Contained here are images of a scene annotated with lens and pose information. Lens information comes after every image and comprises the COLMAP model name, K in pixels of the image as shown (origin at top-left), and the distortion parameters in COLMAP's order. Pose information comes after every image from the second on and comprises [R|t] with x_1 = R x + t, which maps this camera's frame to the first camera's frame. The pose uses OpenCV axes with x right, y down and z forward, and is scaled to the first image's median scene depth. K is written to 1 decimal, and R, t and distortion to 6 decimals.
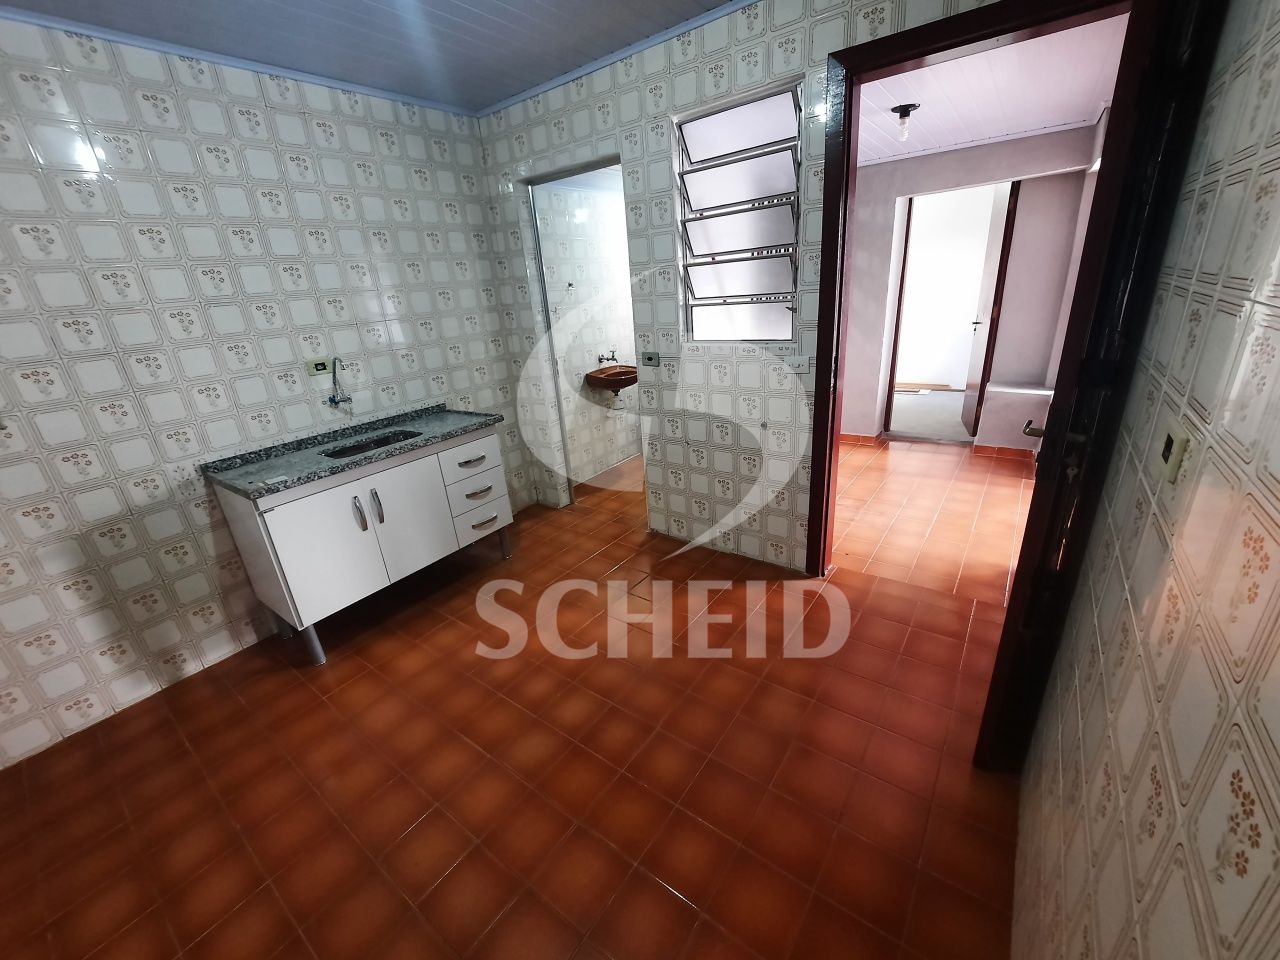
lens RADIAL K [[513.0, 0, 645.4], [0, 513.0, 482.6], [0, 0, 1]] dist [0.000572, 0.000088]
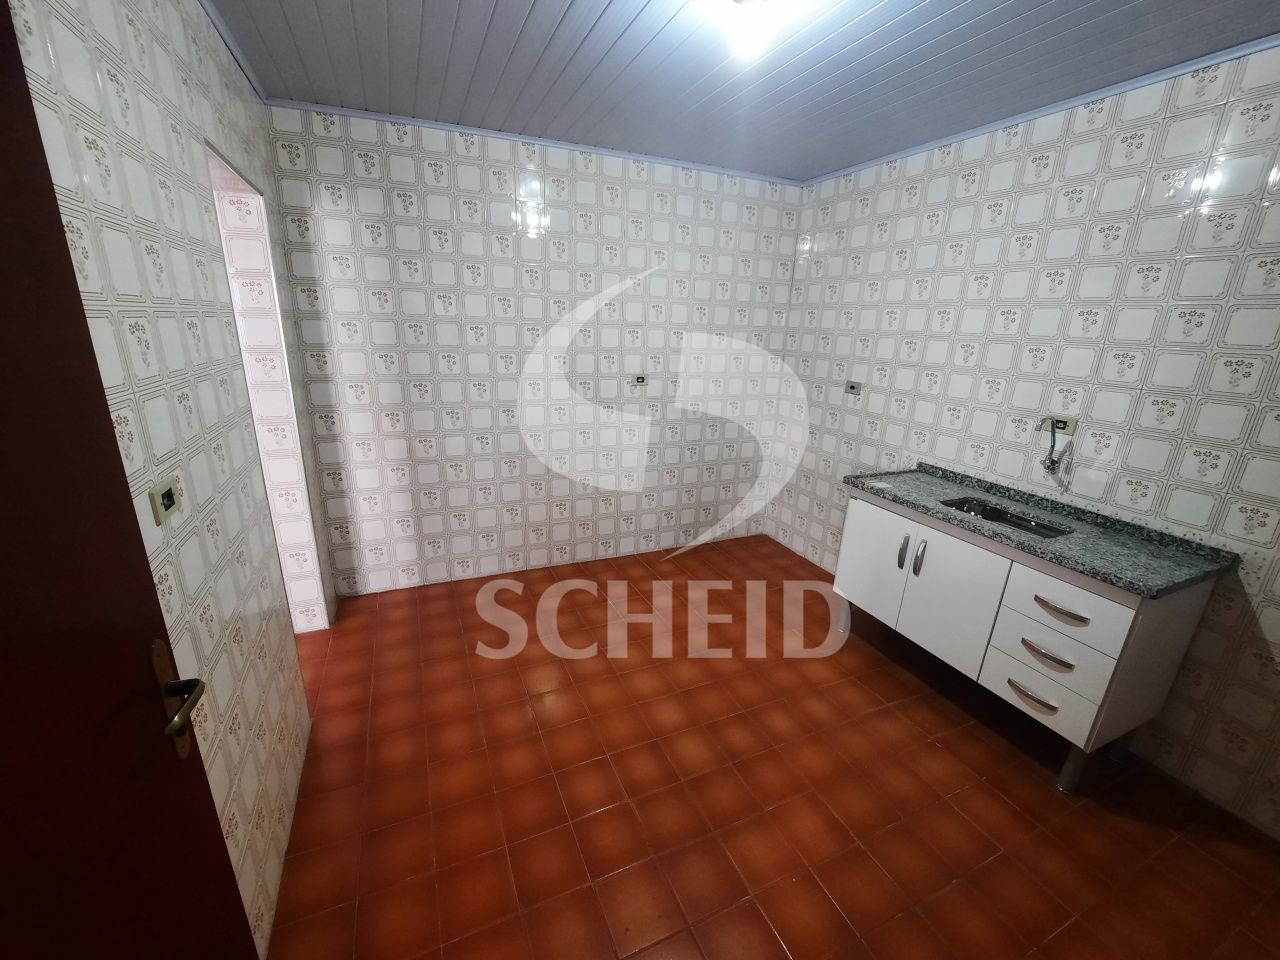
lens RADIAL K [[513.0, 0, 645.4], [0, 513.0, 482.6], [0, 0, 1]] dist [0.000572, 0.000088]
pose [[-0.440223, 0.330583, -0.834817, 0.412089], [-0.342045, 0.797907, 0.496337, -0.334692], [0.830186, 0.504044, -0.238183, 0.676498]]
